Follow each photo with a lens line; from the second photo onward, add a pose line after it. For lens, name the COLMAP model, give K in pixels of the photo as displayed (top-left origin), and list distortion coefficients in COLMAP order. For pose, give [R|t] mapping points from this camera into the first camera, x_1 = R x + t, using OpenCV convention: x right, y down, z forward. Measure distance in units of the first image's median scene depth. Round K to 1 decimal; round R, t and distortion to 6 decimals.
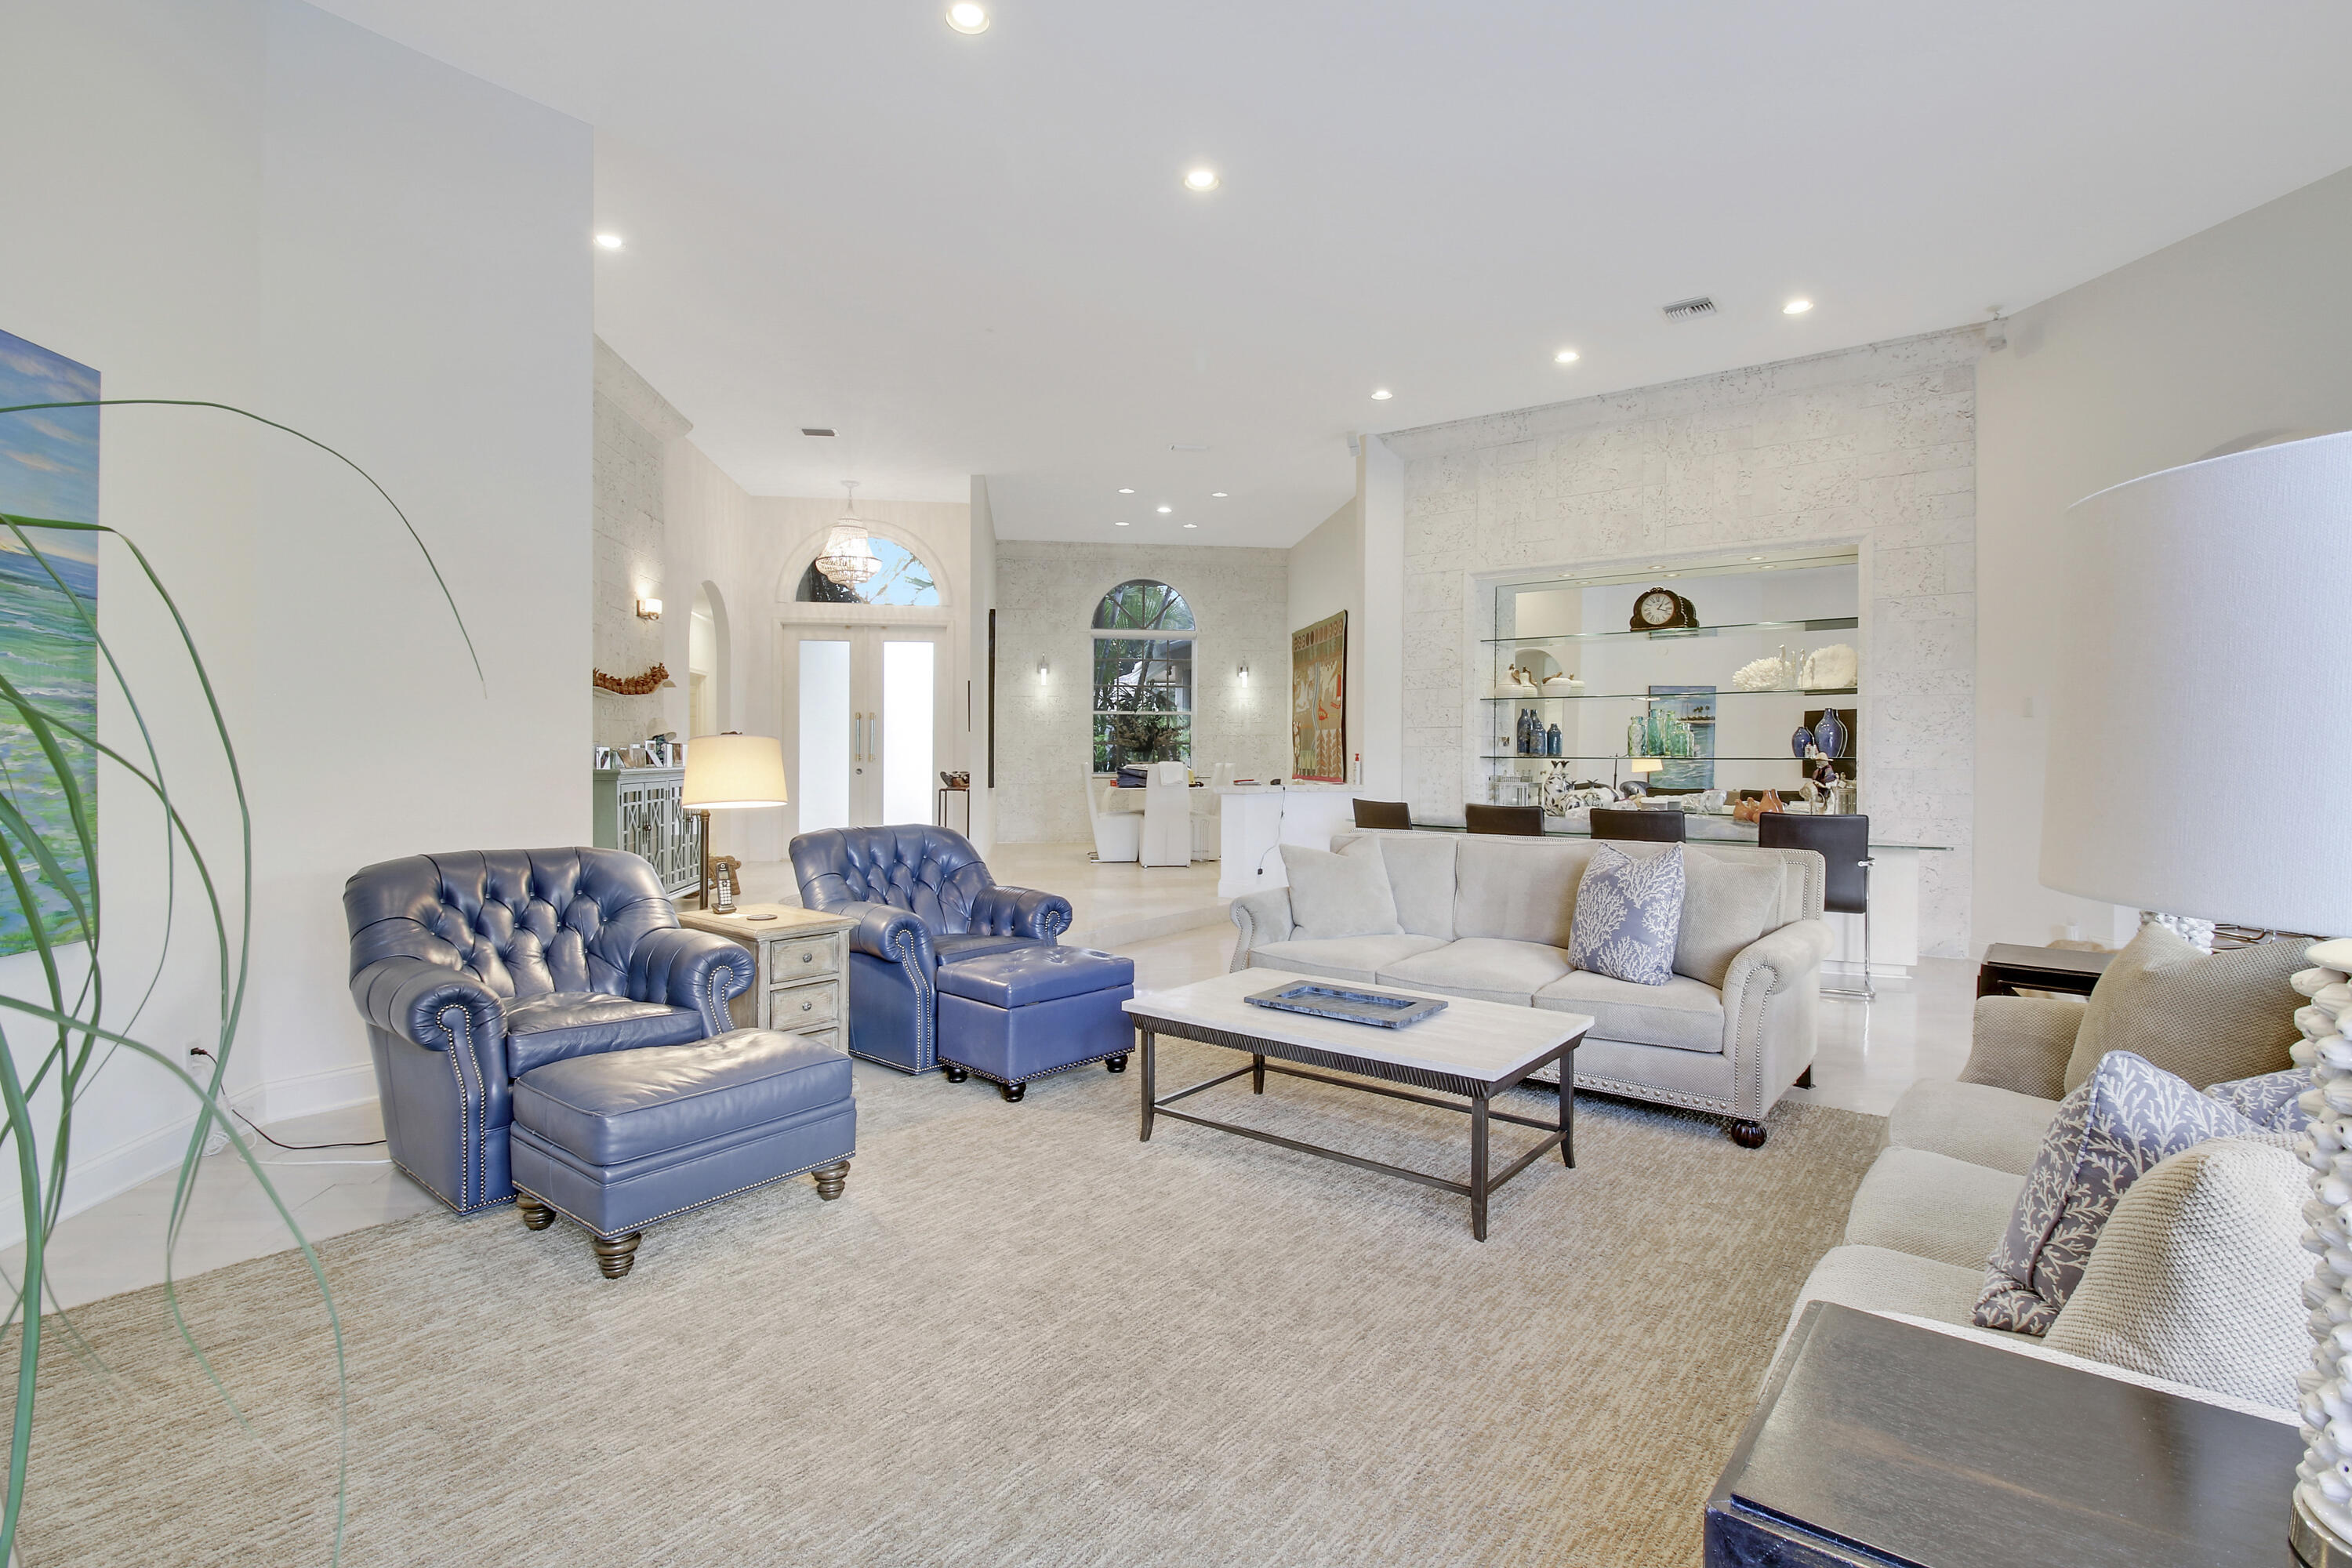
lens RADIAL K [[1130.1, 0, 1213.7], [0, 1130.1, 757.0], [0, 0, 1]] dist [-0.000933, -0.000425]
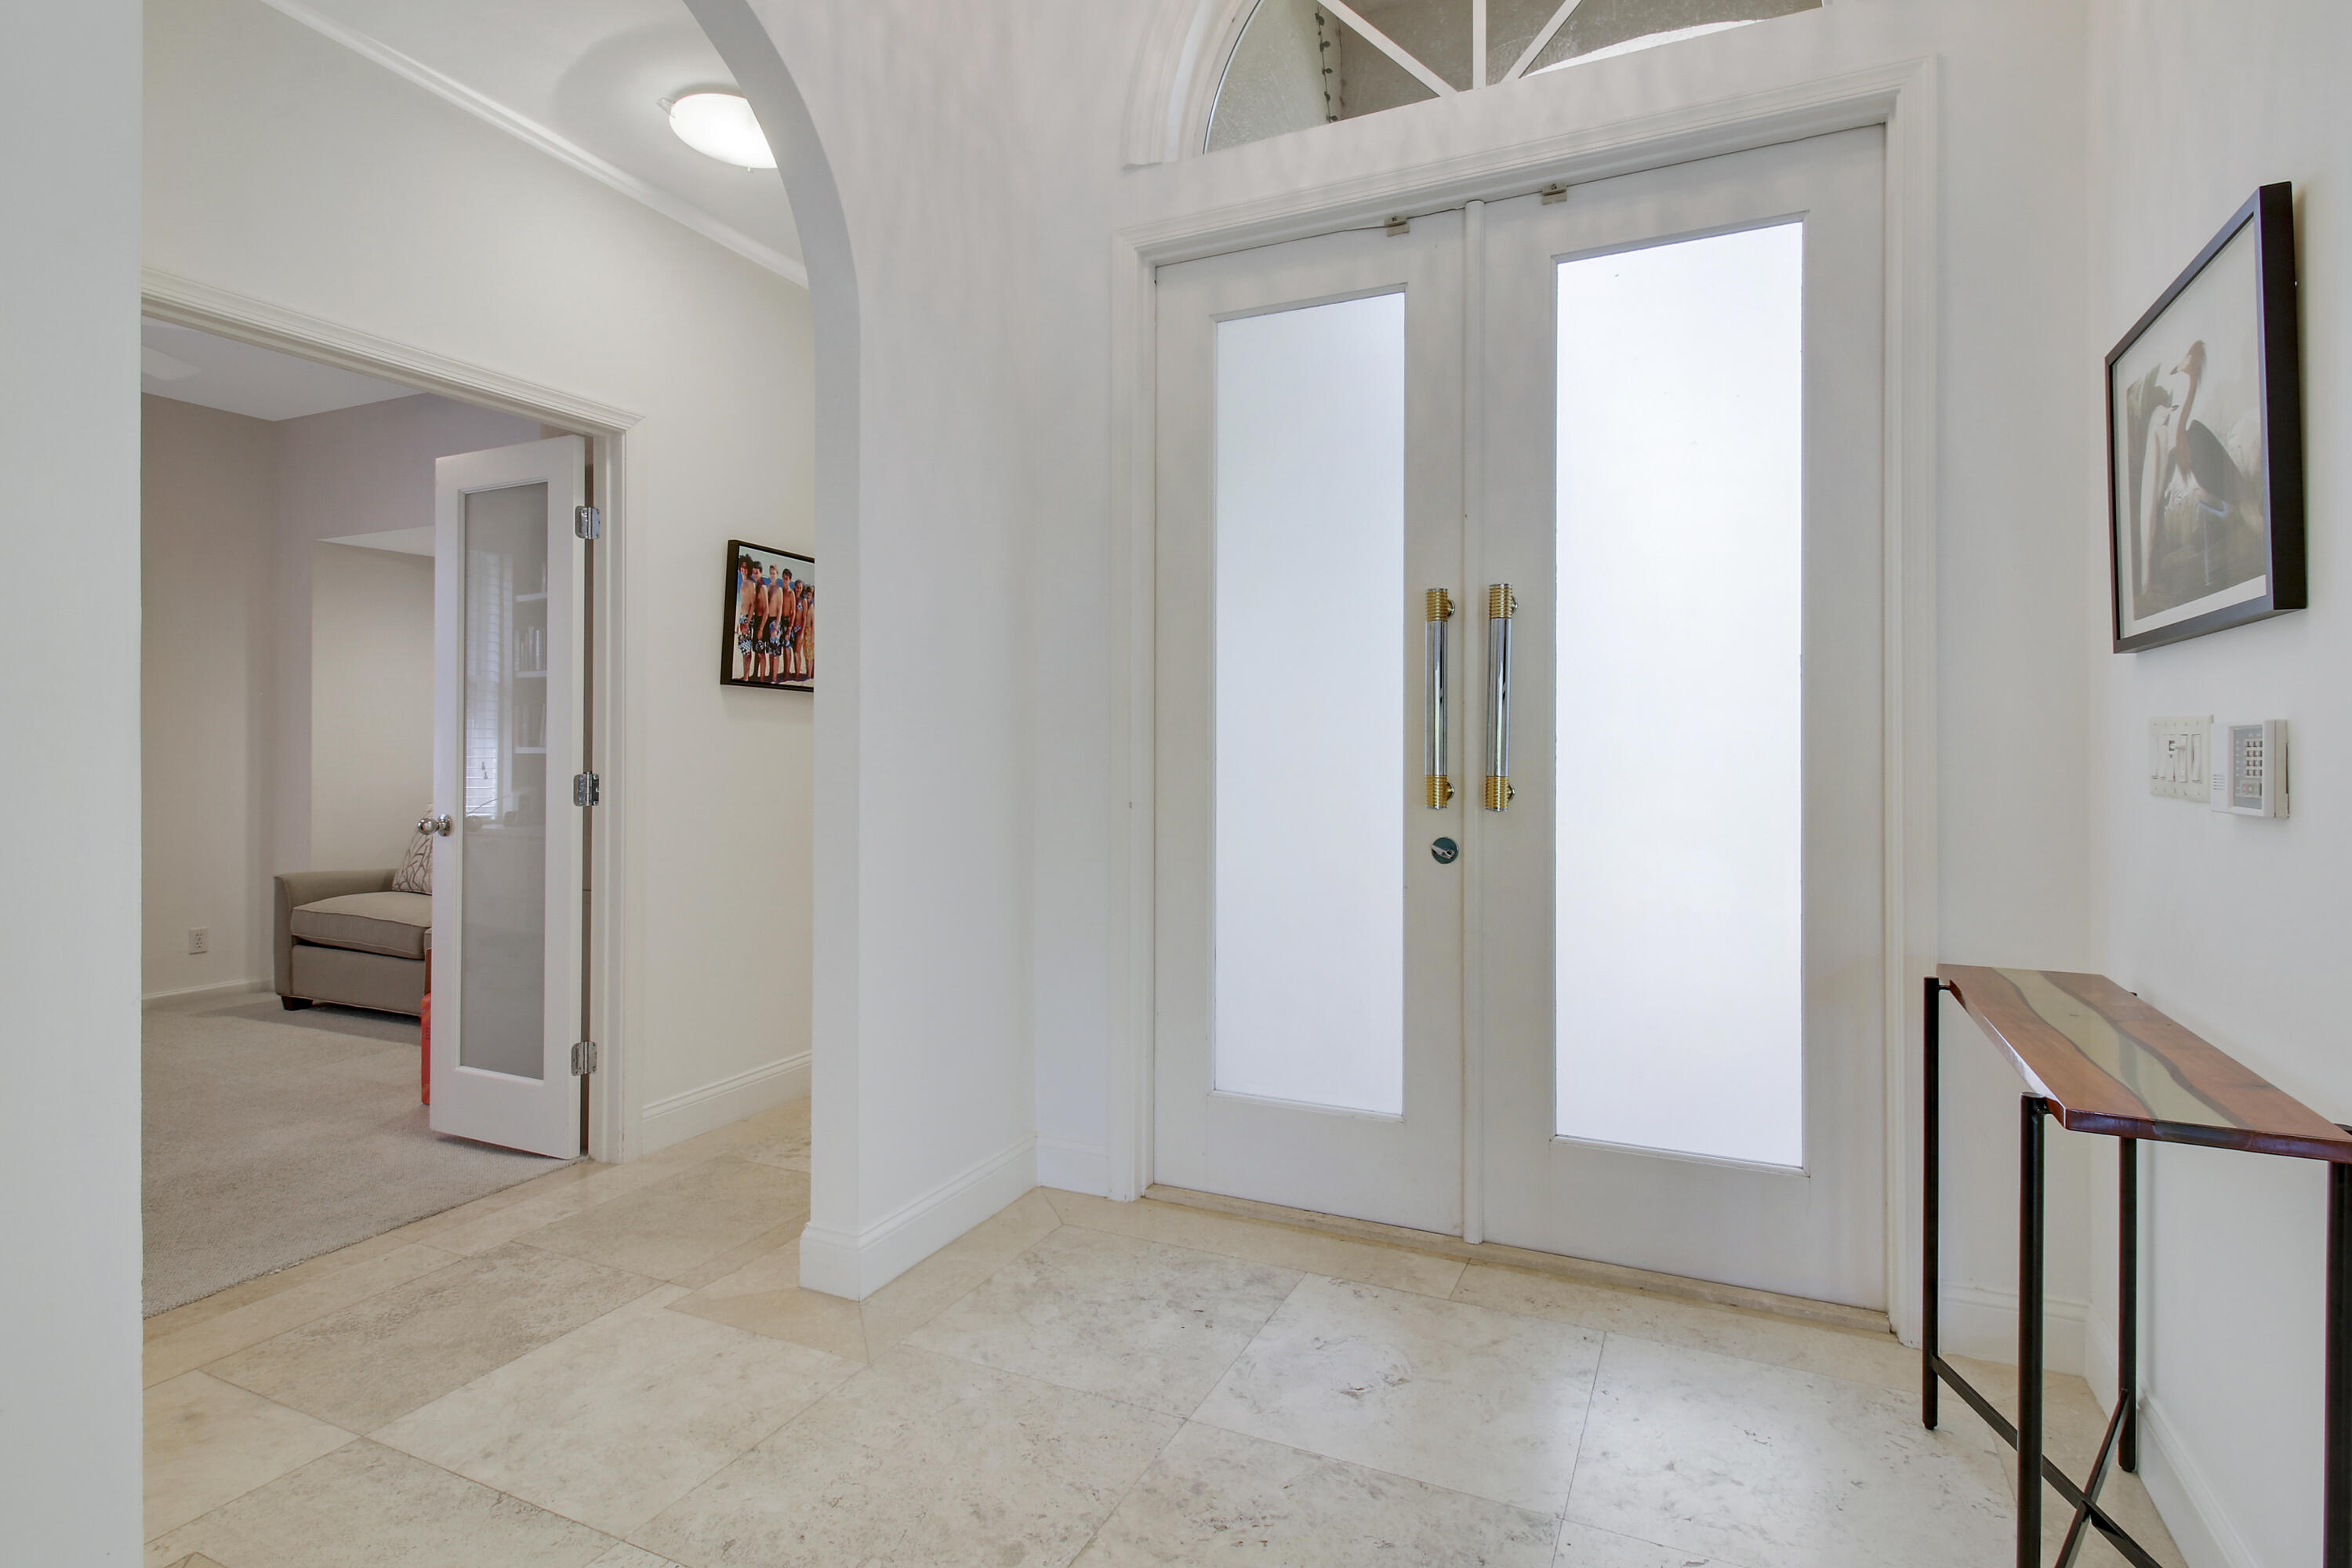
lens RADIAL K [[1130.1, 0, 1213.7], [0, 1130.1, 757.0], [0, 0, 1]] dist [-0.000933, -0.000425]
pose [[0.837009, -0.006200, -0.547154, -0.229315], [-0.002319, 0.999887, -0.014876, -0.002648], [0.547184, 0.013720, 0.836900, 0.786423]]
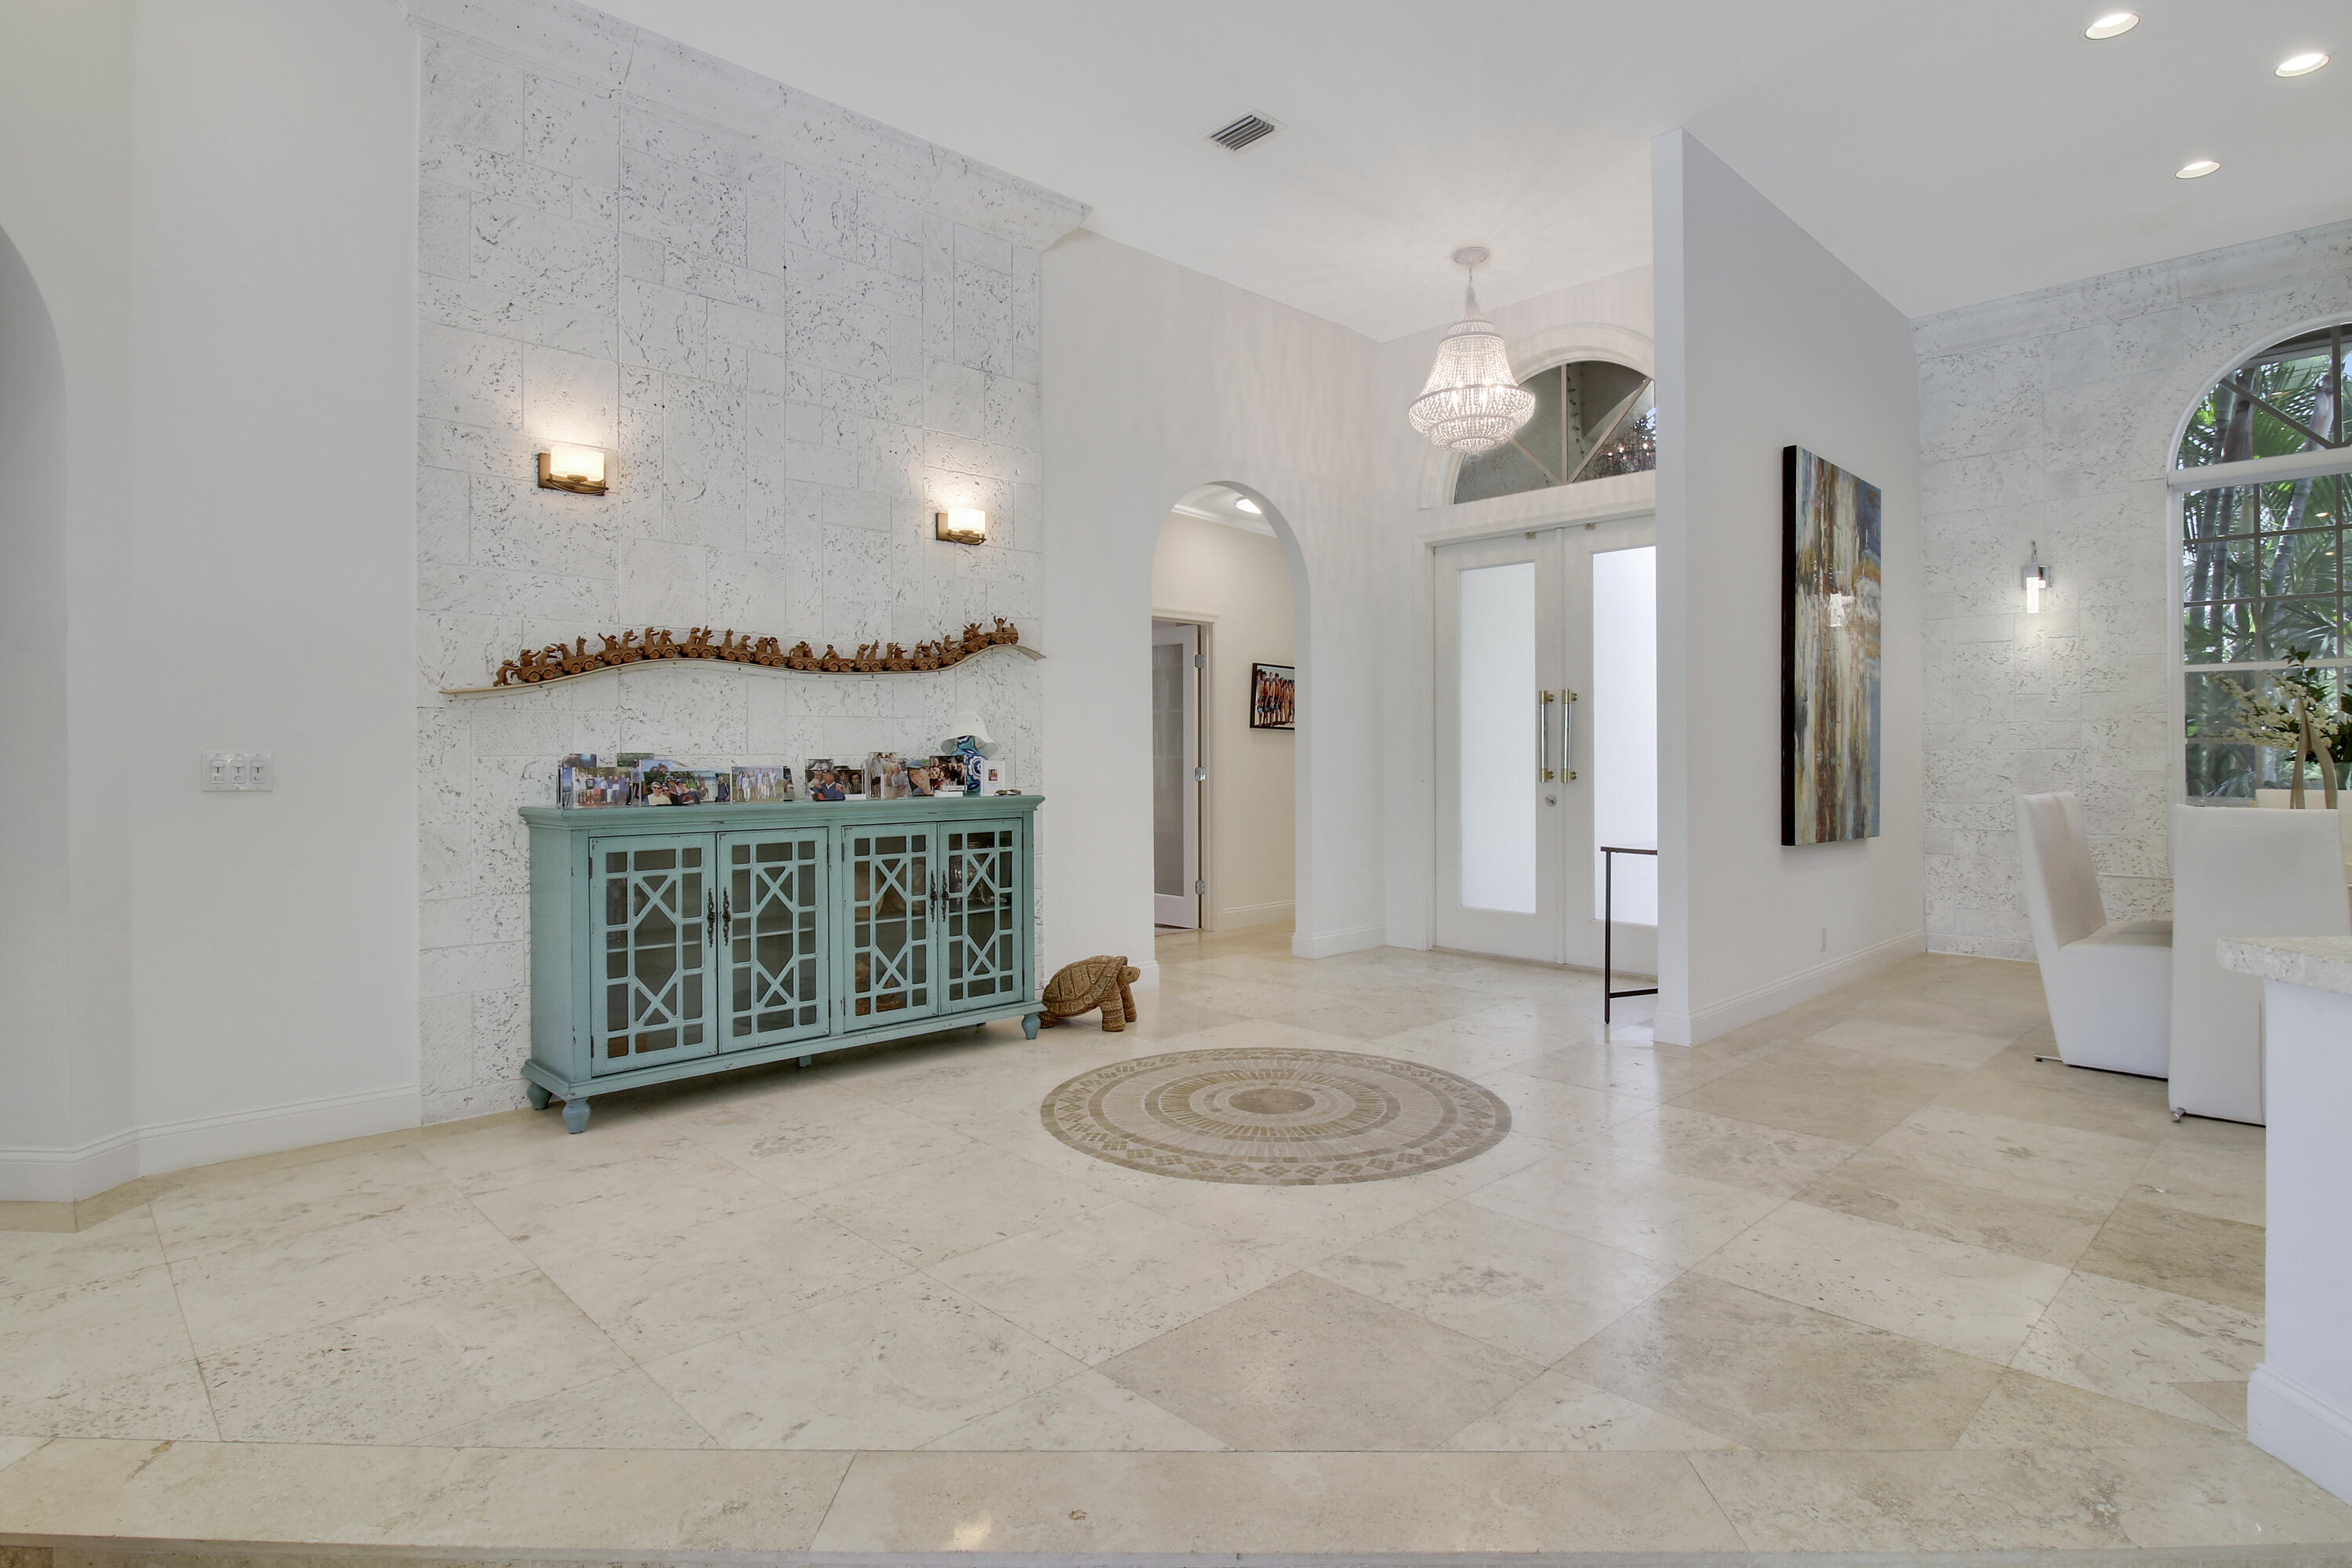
lens RADIAL K [[1130.1, 0, 1213.7], [0, 1130.1, 757.0], [0, 0, 1]] dist [-0.000933, -0.000425]
pose [[0.577154, -0.006495, -0.816609, 0.031336], [-0.003092, 0.999944, -0.010139, -0.002134], [0.816629, 0.008376, 0.577102, 0.561805]]
